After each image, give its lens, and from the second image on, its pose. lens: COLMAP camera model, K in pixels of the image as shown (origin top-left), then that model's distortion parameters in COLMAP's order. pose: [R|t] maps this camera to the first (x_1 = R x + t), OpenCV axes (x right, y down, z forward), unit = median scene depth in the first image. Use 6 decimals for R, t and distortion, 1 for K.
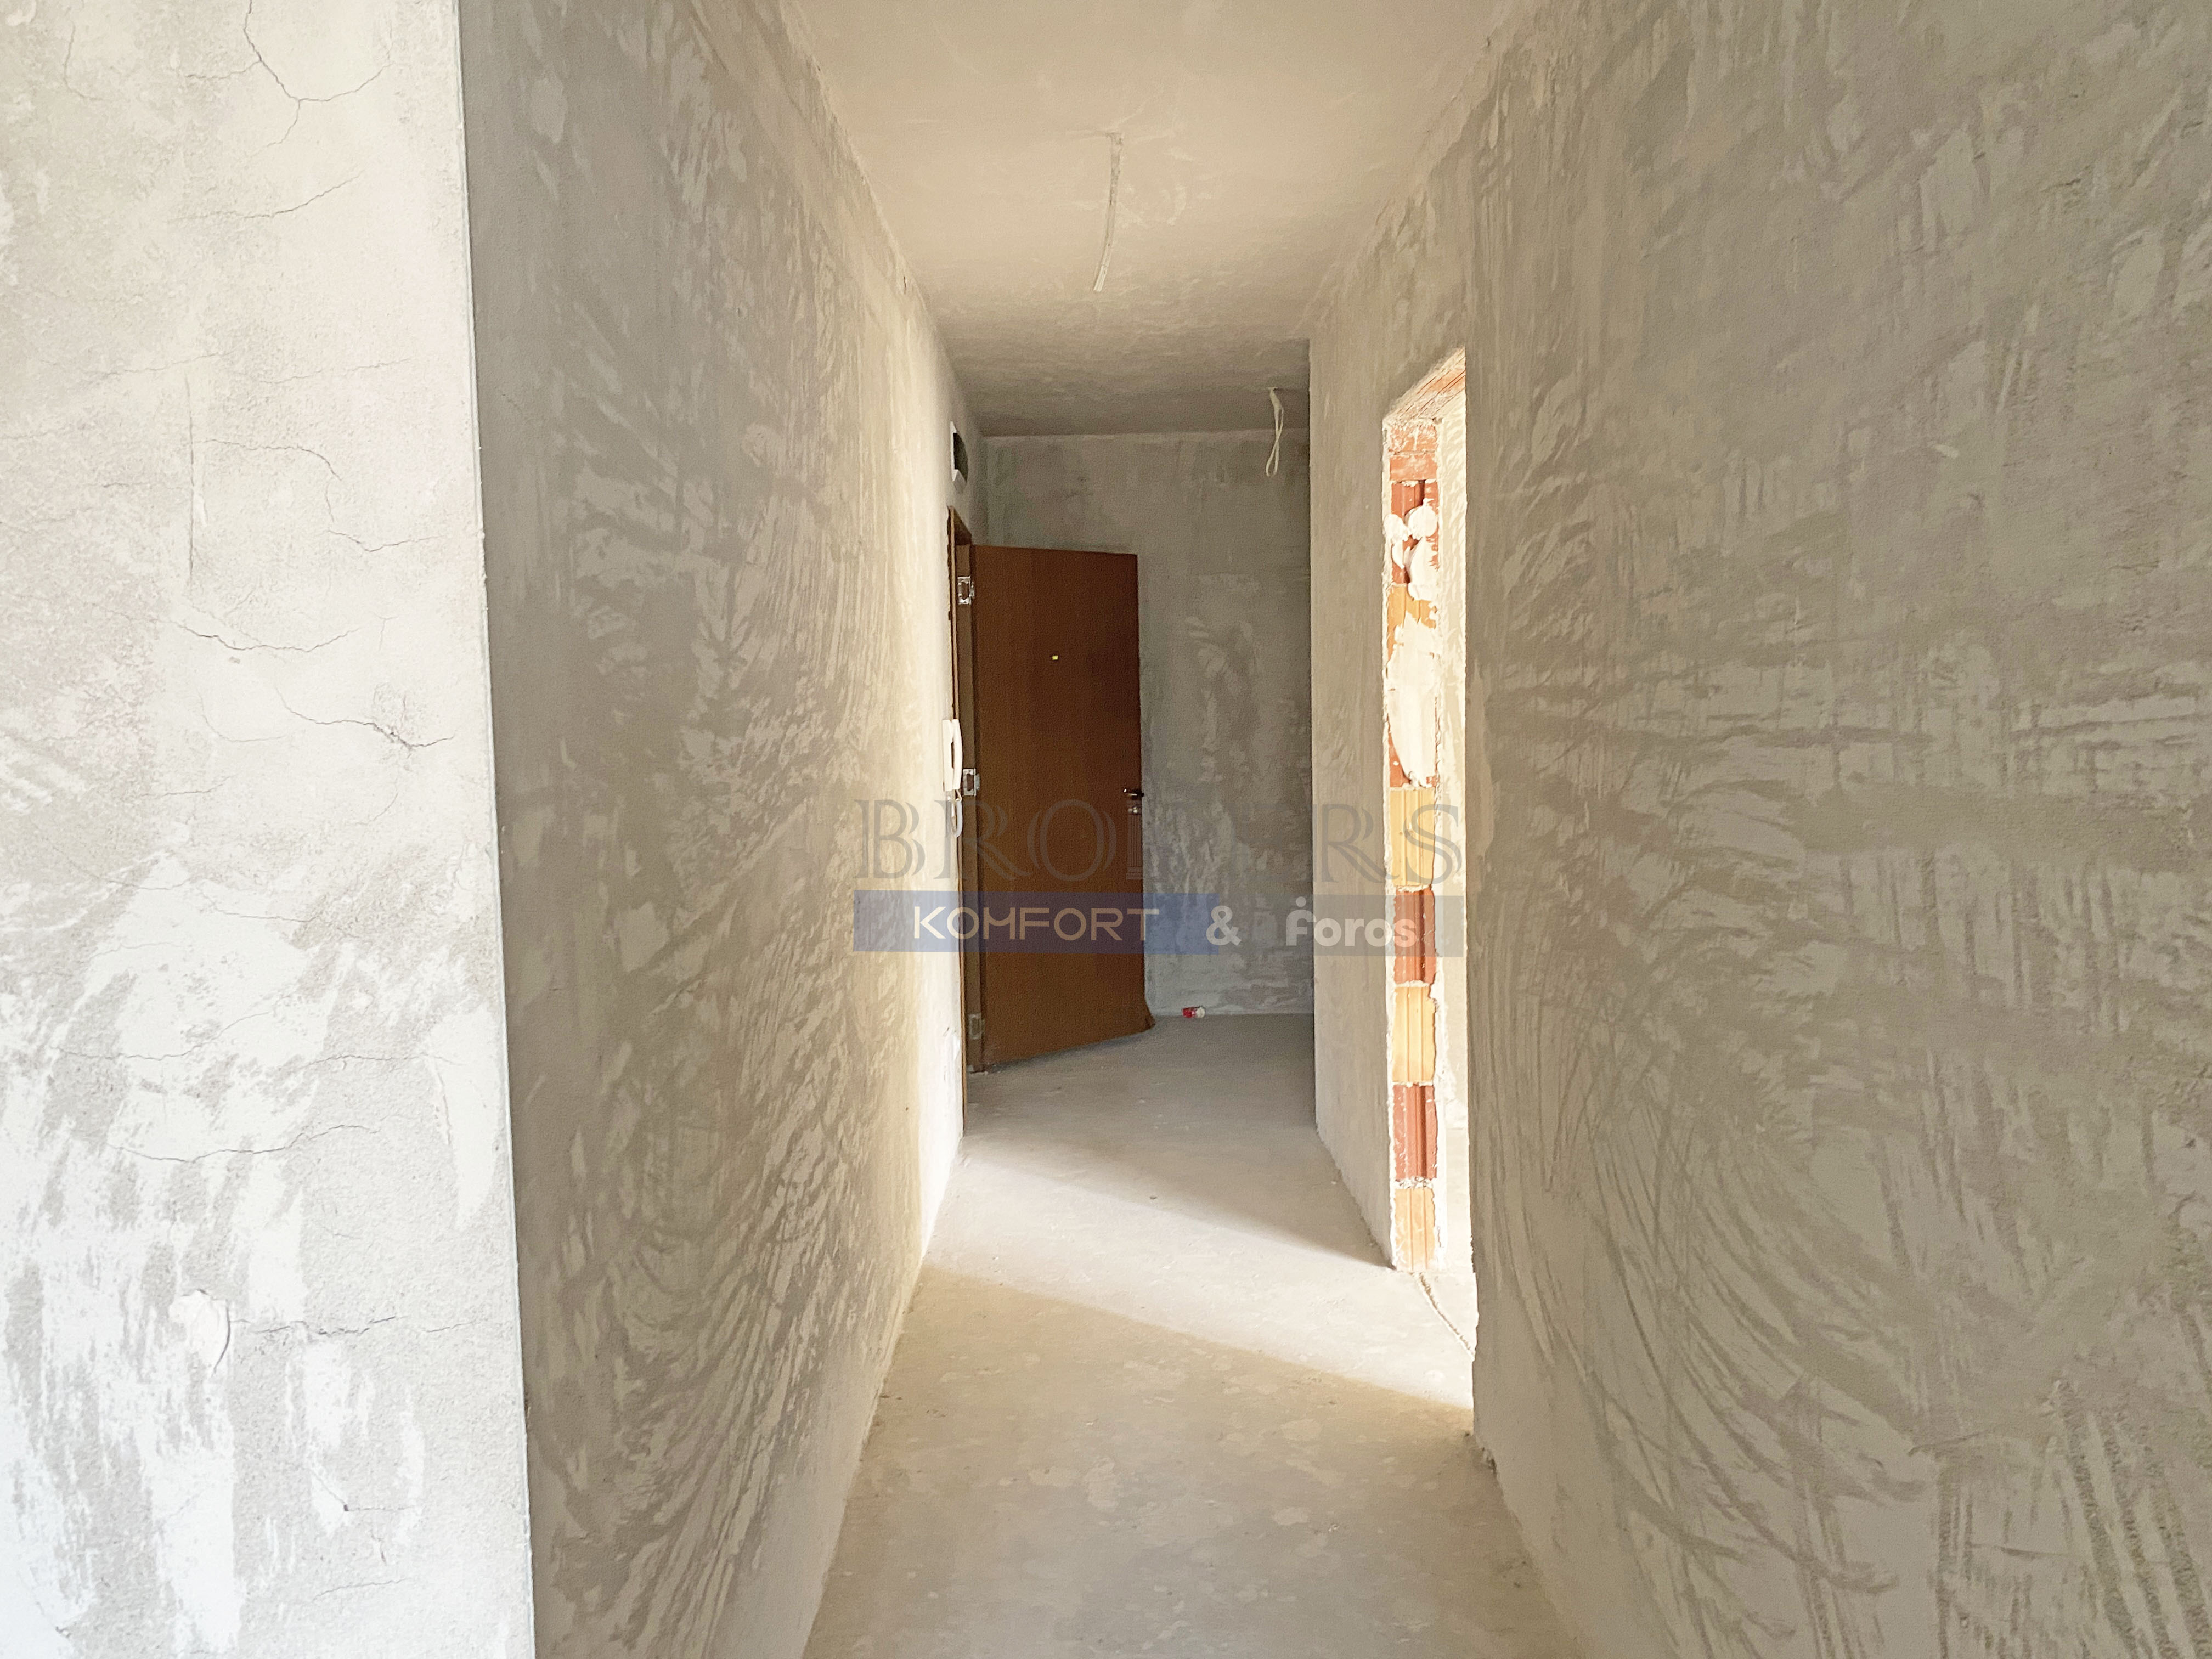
lens RADIAL K [[1681.5, 0, 1106.6], [0, 1681.5, 824.6], [0, 0, 1]] dist [0.007347, 0.001459]
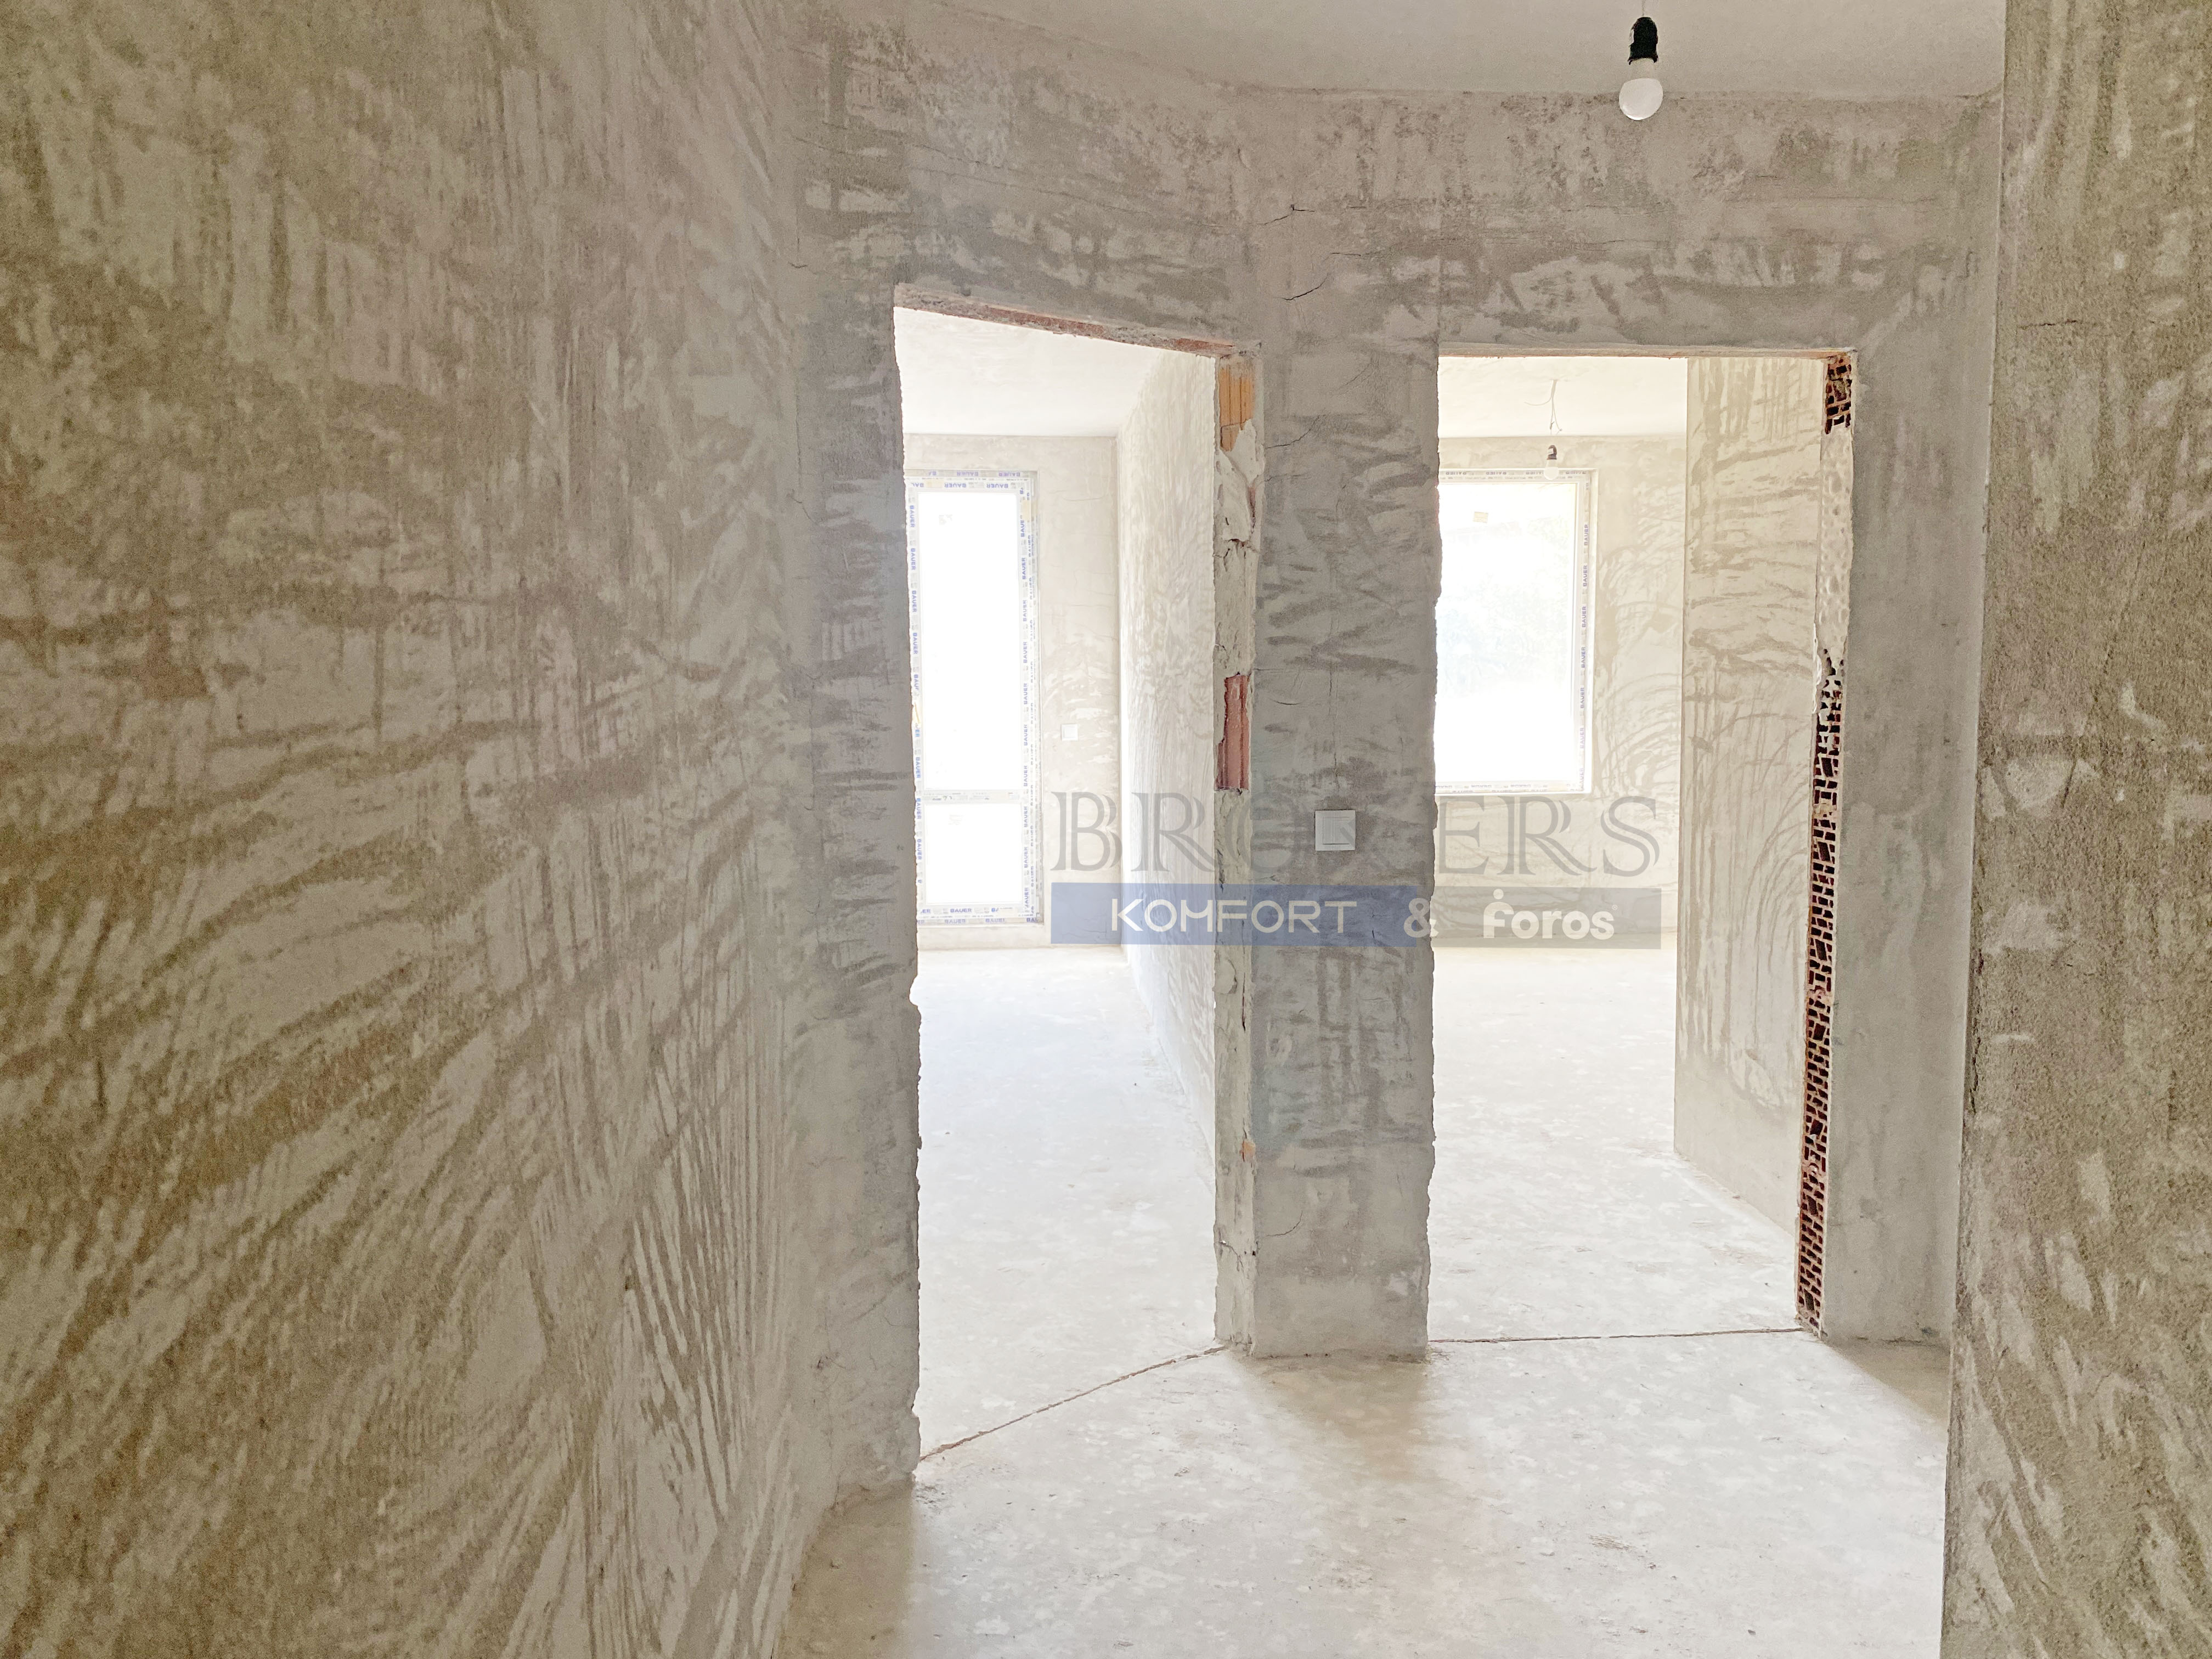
lens RADIAL K [[1681.5, 0, 1107.0], [0, 1681.5, 828.2], [0, 0, 1]] dist [0.007347, 0.001459]
pose [[-0.998548, 0.031891, -0.043417, 0.175330], [0.023644, 0.983619, 0.178705, -0.116782], [0.048405, 0.177419, -0.982944, 1.485431]]
